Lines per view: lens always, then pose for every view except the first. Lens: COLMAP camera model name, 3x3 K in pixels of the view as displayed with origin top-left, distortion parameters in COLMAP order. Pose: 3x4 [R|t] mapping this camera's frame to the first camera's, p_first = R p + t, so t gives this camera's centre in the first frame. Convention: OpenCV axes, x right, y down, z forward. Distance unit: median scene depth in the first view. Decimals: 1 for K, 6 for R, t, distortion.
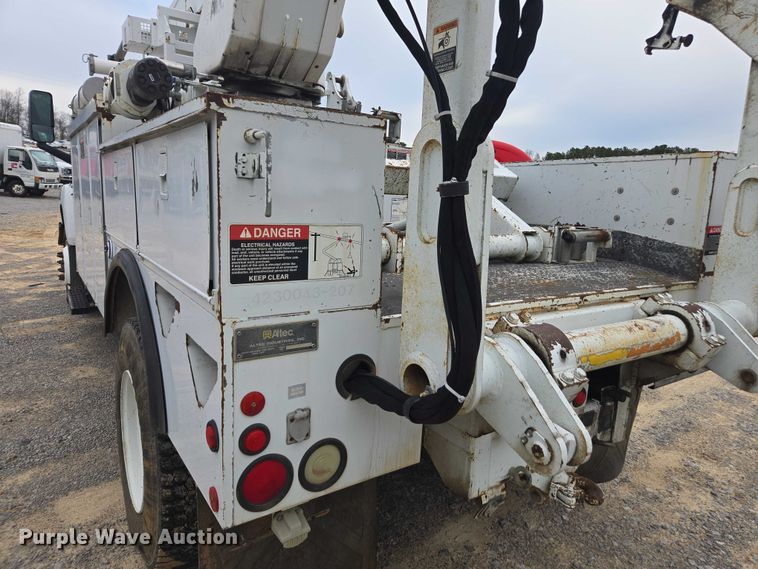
lens RADIAL K [[506.5, 0, 376.9], [0, 506.5, 283.8], [0, 0, 1]] dist [0.040998, -0.020055]
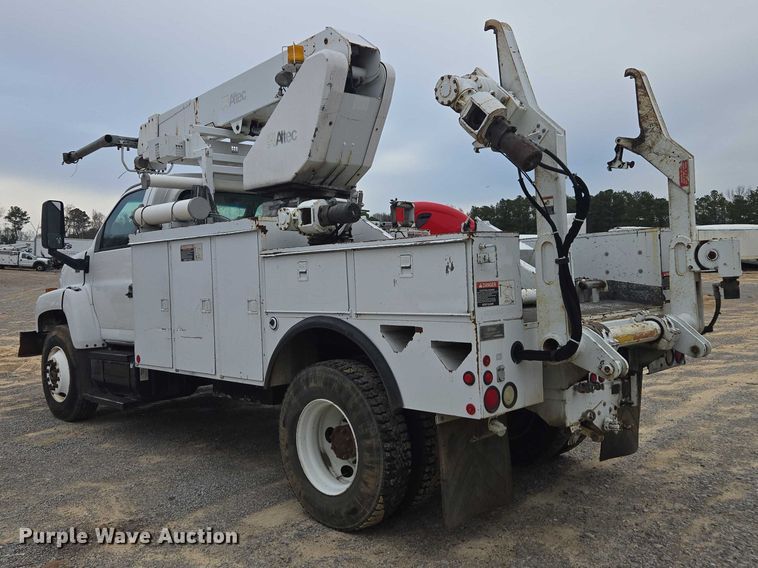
lens RADIAL K [[687.0, 0, 380.5], [0, 687.0, 278.5], [0, 0, 1]] dist [0.048510, 0.000000]
pose [[0.982409, -0.081105, 0.168209, -1.041051], [0.107720, 0.981916, -0.155683, 0.264170], [-0.152541, 0.171064, 0.973380, -1.719130]]
